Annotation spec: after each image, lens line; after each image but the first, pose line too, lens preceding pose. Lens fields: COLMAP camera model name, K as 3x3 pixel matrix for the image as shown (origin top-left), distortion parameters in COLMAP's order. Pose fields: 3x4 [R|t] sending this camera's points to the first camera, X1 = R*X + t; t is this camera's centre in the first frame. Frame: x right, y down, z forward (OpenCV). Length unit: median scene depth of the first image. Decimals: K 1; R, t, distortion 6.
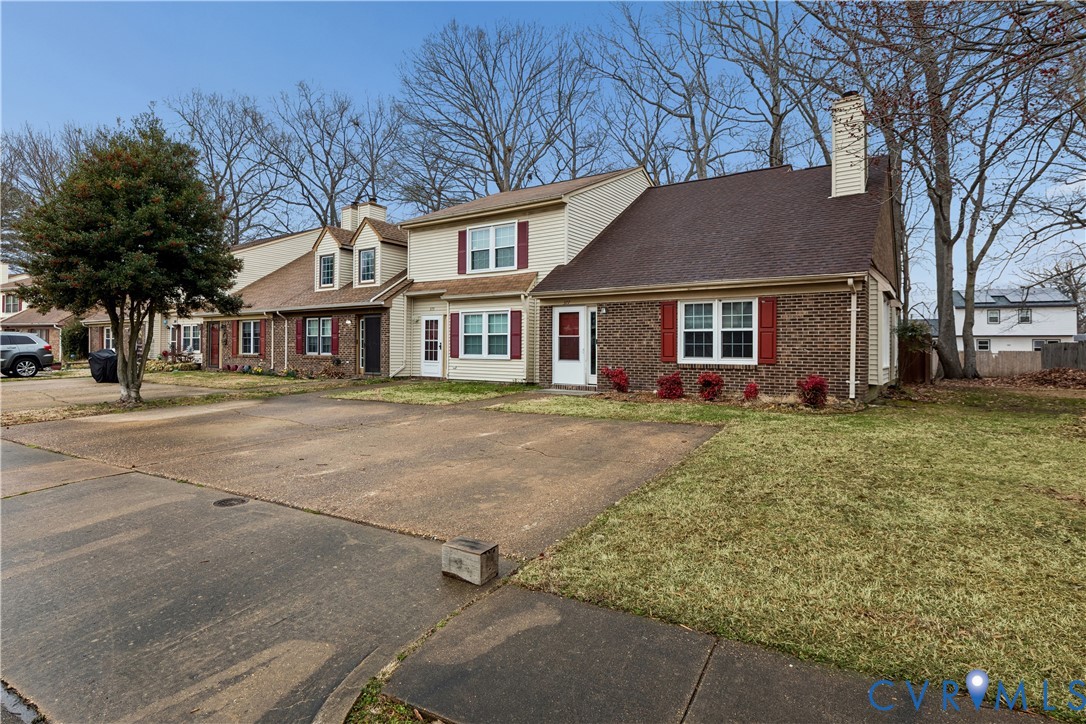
lens RADIAL K [[488.9, 0, 552.0], [0, 488.9, 352.3], [0, 0, 1]] dist [-0.002296, -0.000296]
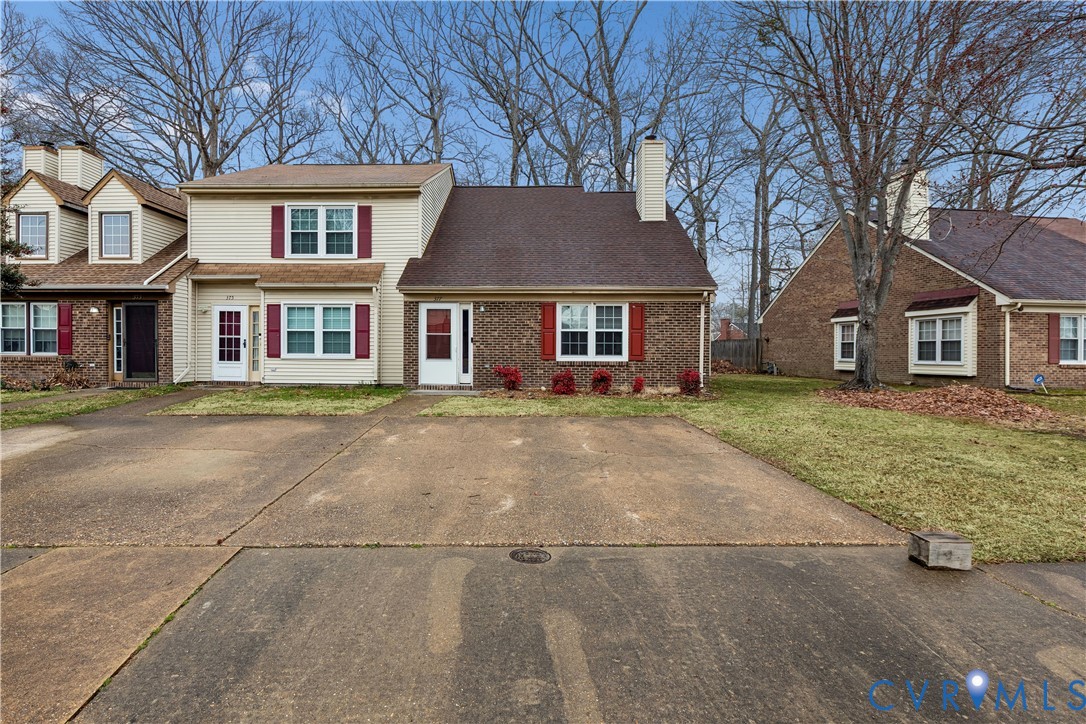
lens RADIAL K [[488.9, 0, 495.6], [0, 488.9, 354.2], [0, 0, 1]] dist [-0.002296, -0.000296]
pose [[0.883630, -0.008781, 0.468104, -0.286211], [0.002658, 0.999902, 0.013740, -0.005675], [-0.468179, -0.010897, 0.883567, 0.093992]]
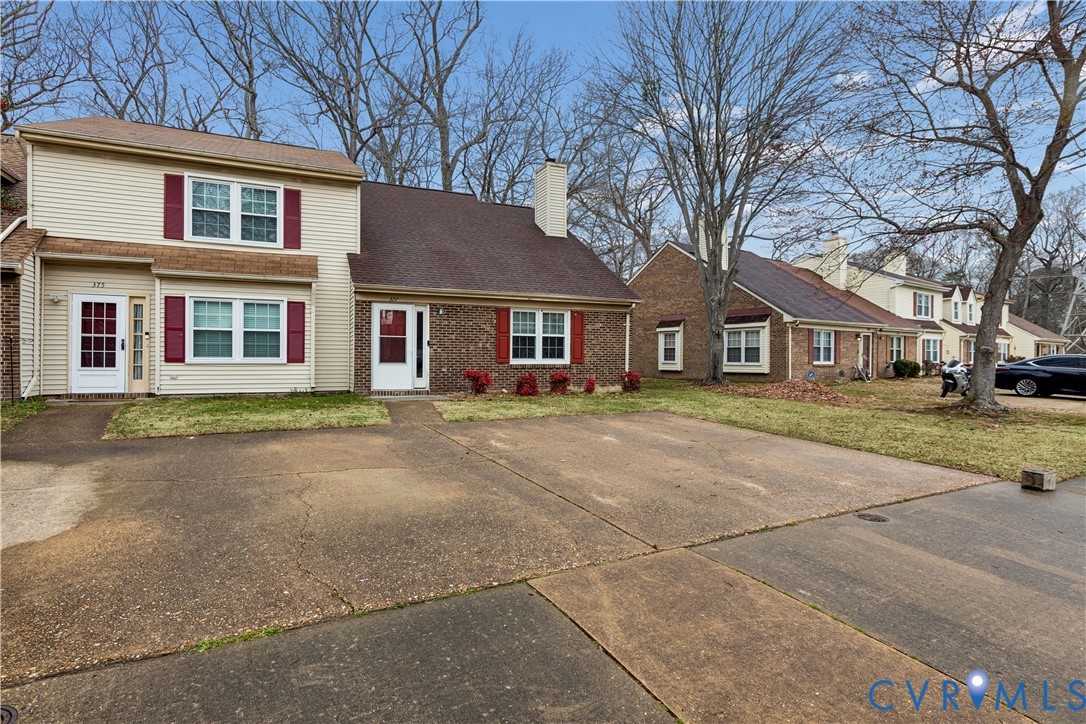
lens RADIAL K [[488.9, 0, 491.3], [0, 488.9, 357.5], [0, 0, 1]] dist [-0.002296, -0.000296]
pose [[0.627818, -0.009446, 0.778303, -0.504634], [-0.001367, 0.999911, 0.013239, -0.005626], [-0.778359, -0.009376, 0.627749, 0.264497]]
